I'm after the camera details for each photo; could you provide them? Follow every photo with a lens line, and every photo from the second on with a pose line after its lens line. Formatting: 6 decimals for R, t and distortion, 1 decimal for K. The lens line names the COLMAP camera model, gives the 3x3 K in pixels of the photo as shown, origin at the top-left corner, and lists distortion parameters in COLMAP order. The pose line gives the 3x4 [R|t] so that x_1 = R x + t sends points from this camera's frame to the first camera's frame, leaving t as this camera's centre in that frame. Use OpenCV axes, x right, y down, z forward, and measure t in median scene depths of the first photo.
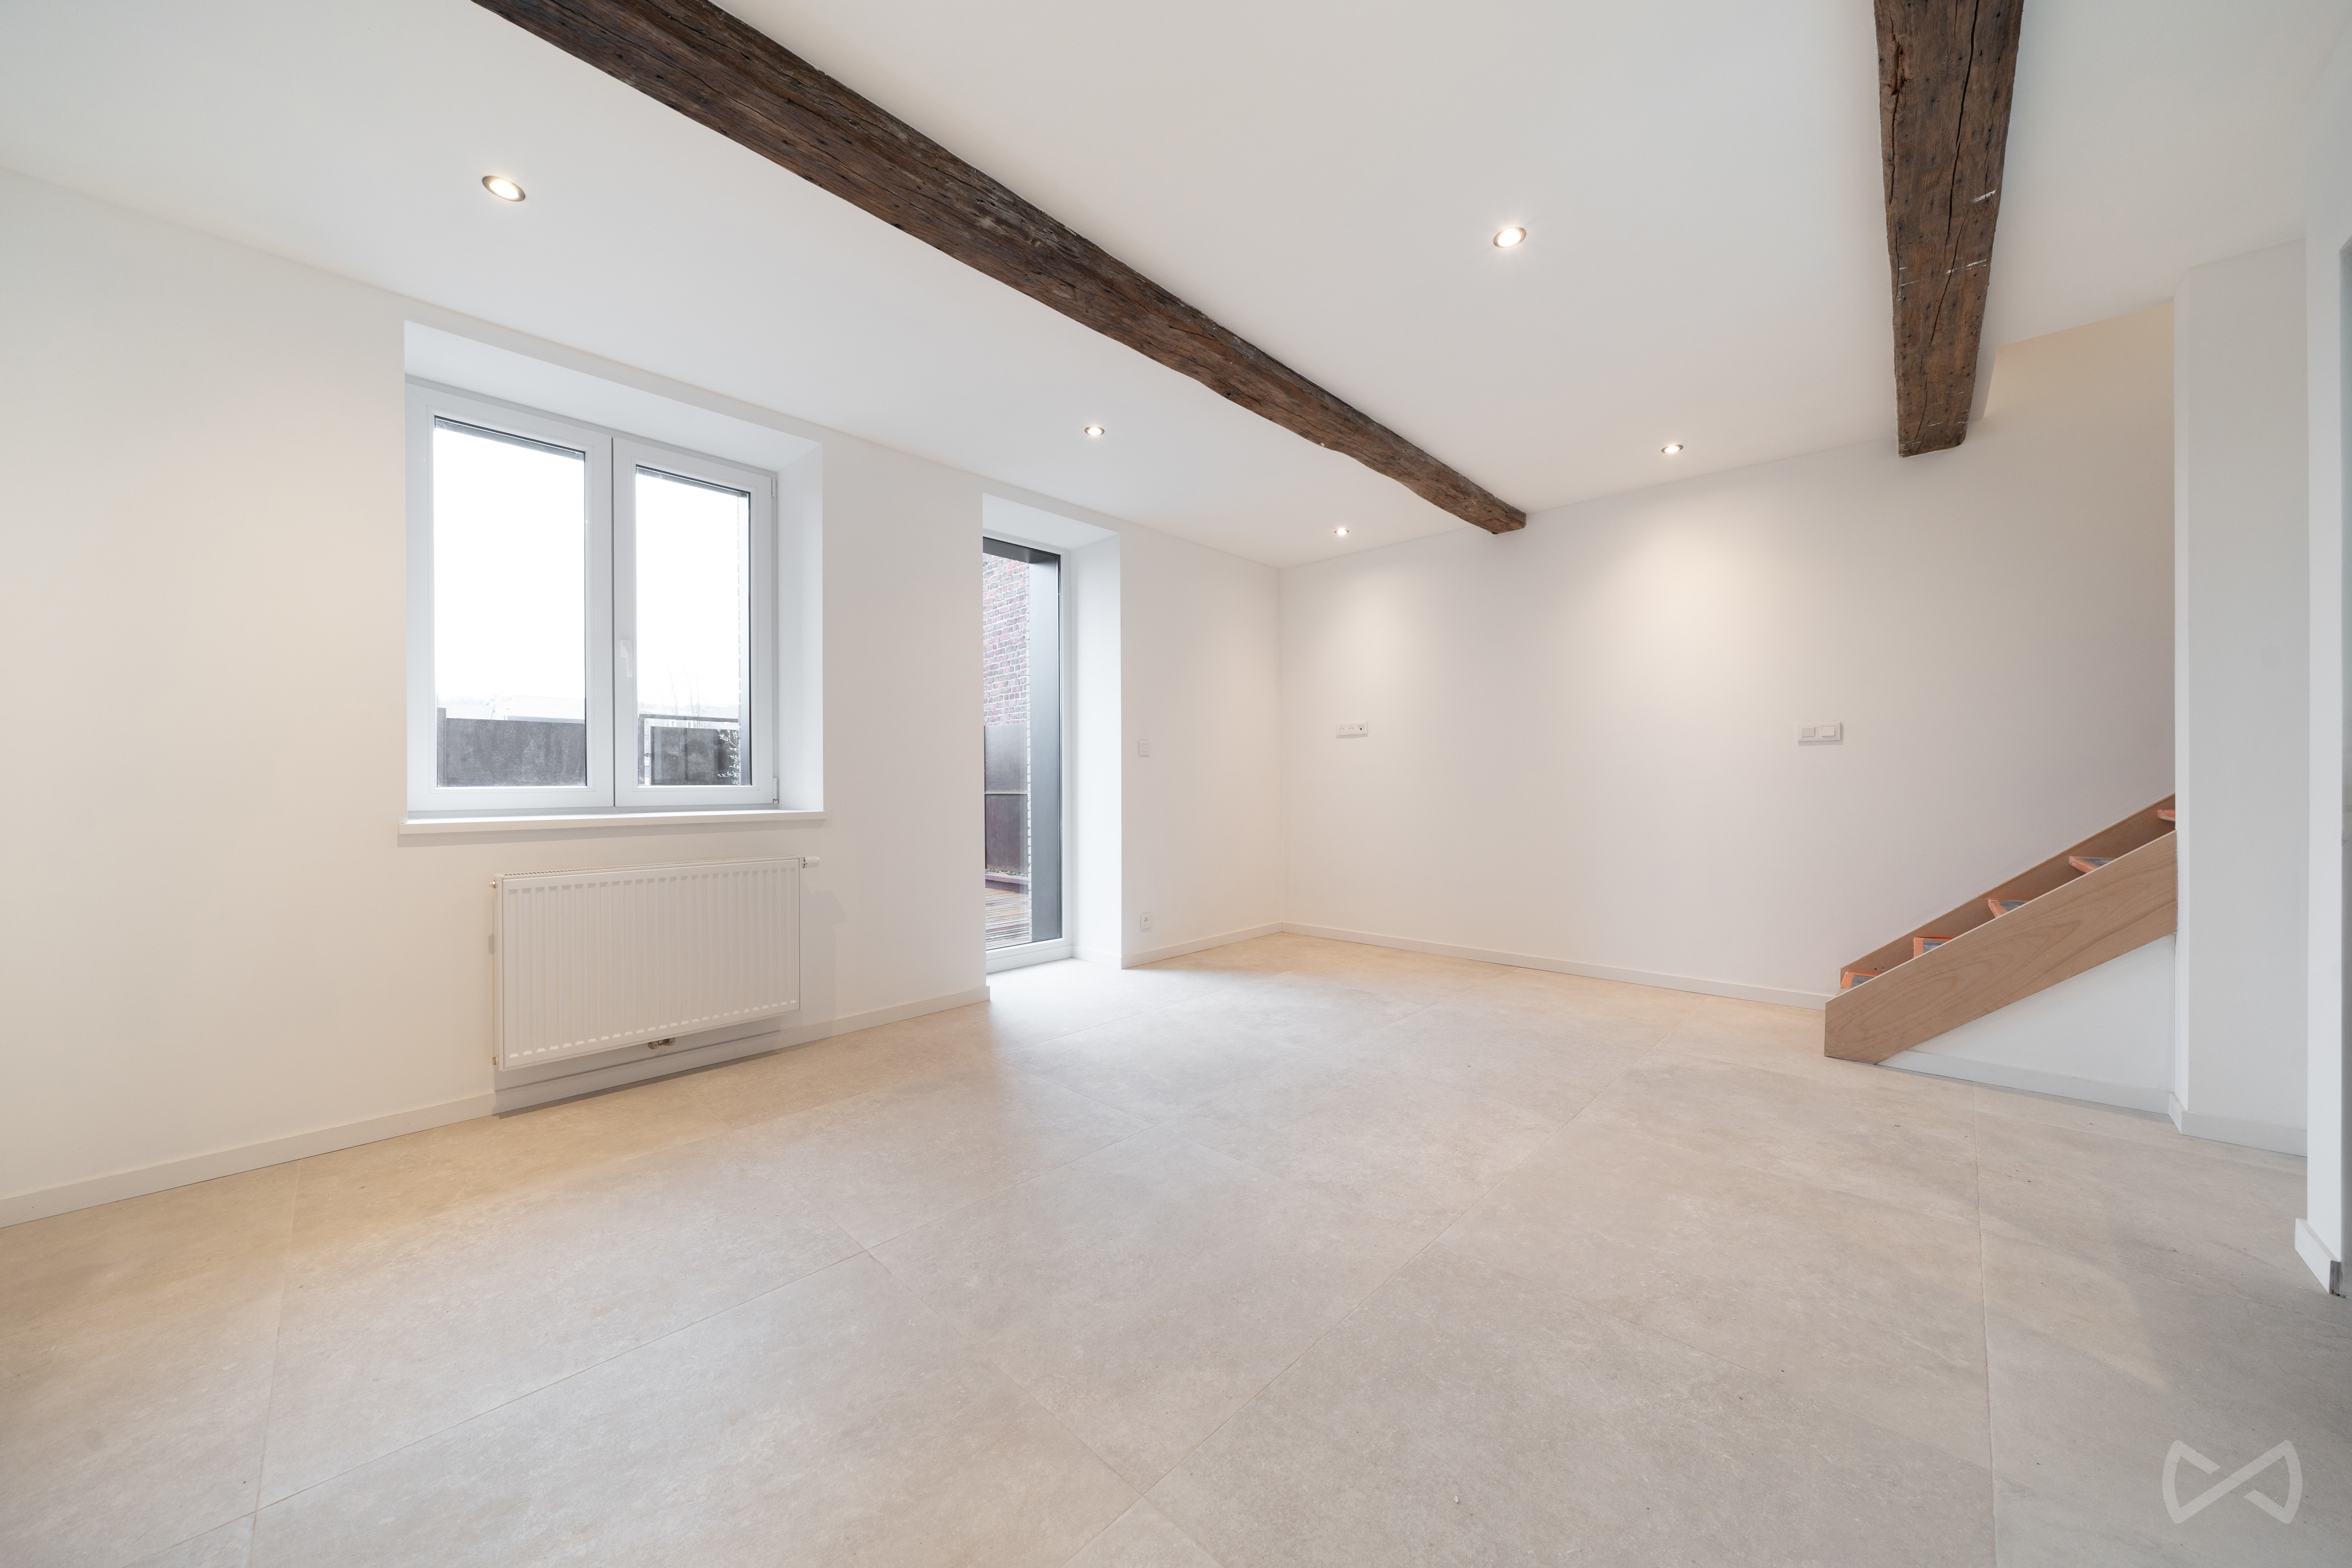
lens RADIAL K [[809.0, 0, 1185.3], [0, 809.0, 781.9], [0, 0, 1]] dist [-0.004885, 0.000007]
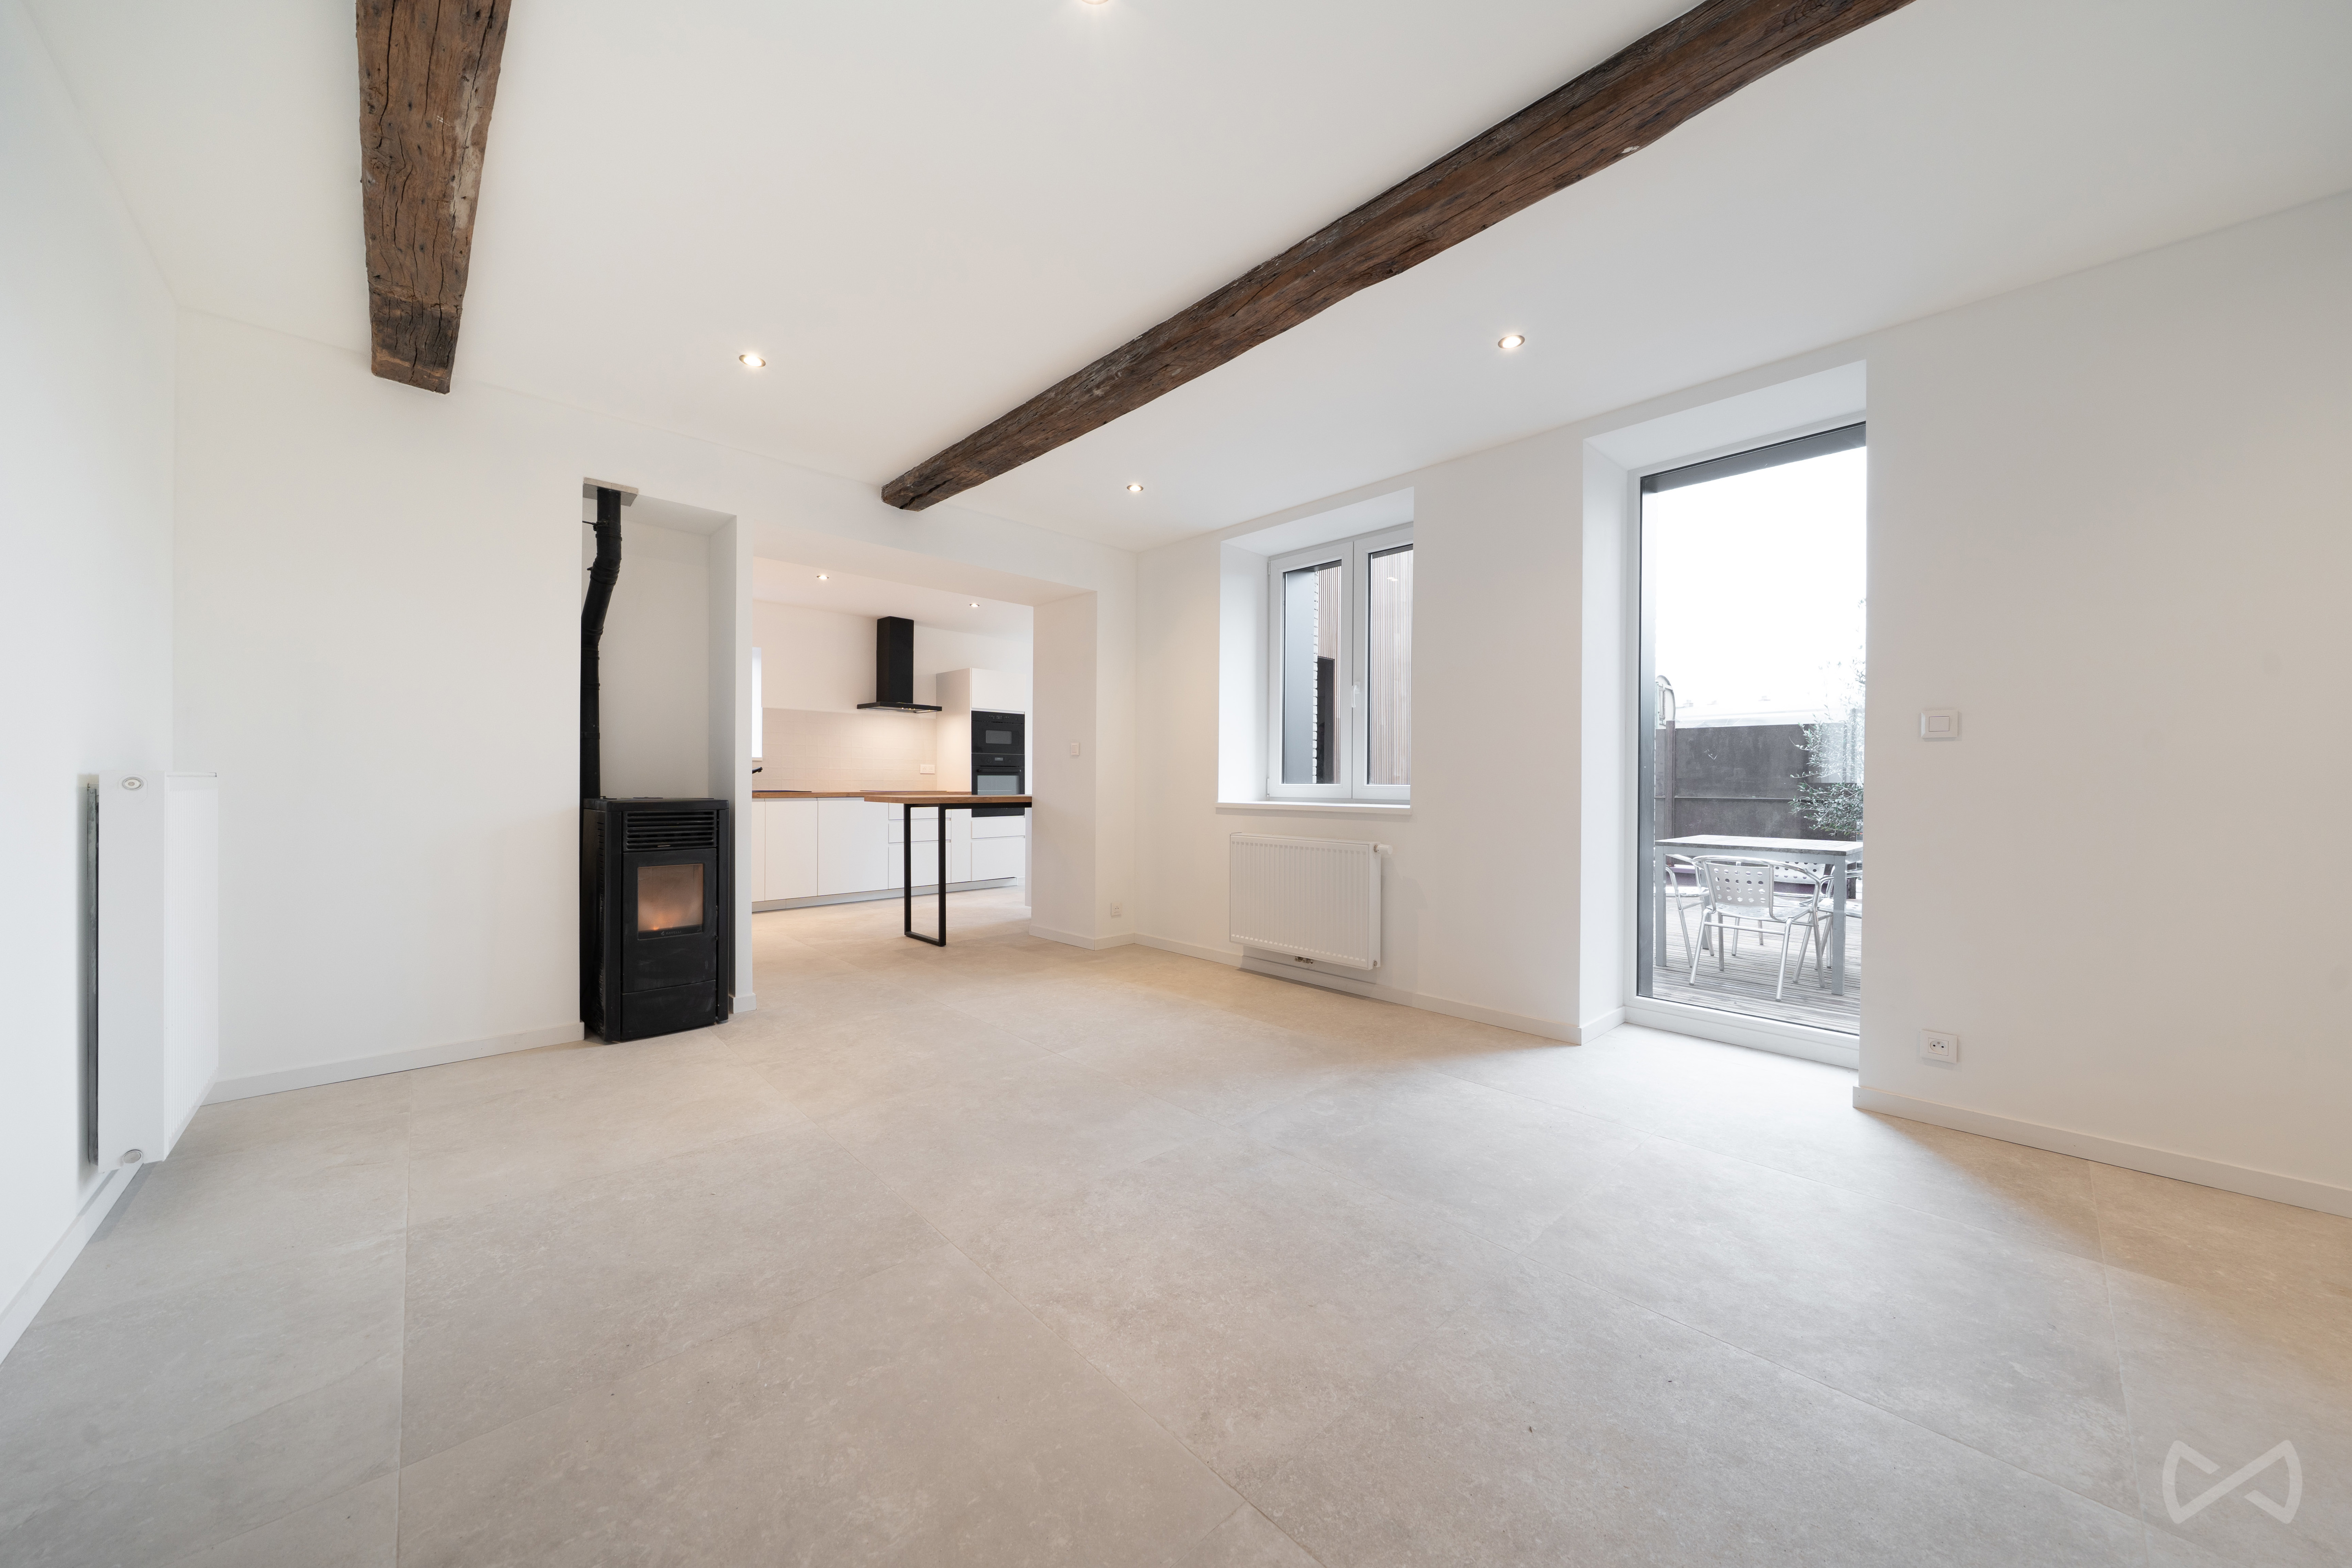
lens RADIAL K [[809.0, 0, 1184.2], [0, 809.0, 781.6], [0, 0, 1]] dist [-0.004885, 0.000007]
pose [[-0.048480, 0.005170, -0.998811, 0.931294], [-0.006360, 0.999965, 0.005485, -0.006829], [0.998804, 0.006618, -0.048446, 0.963329]]
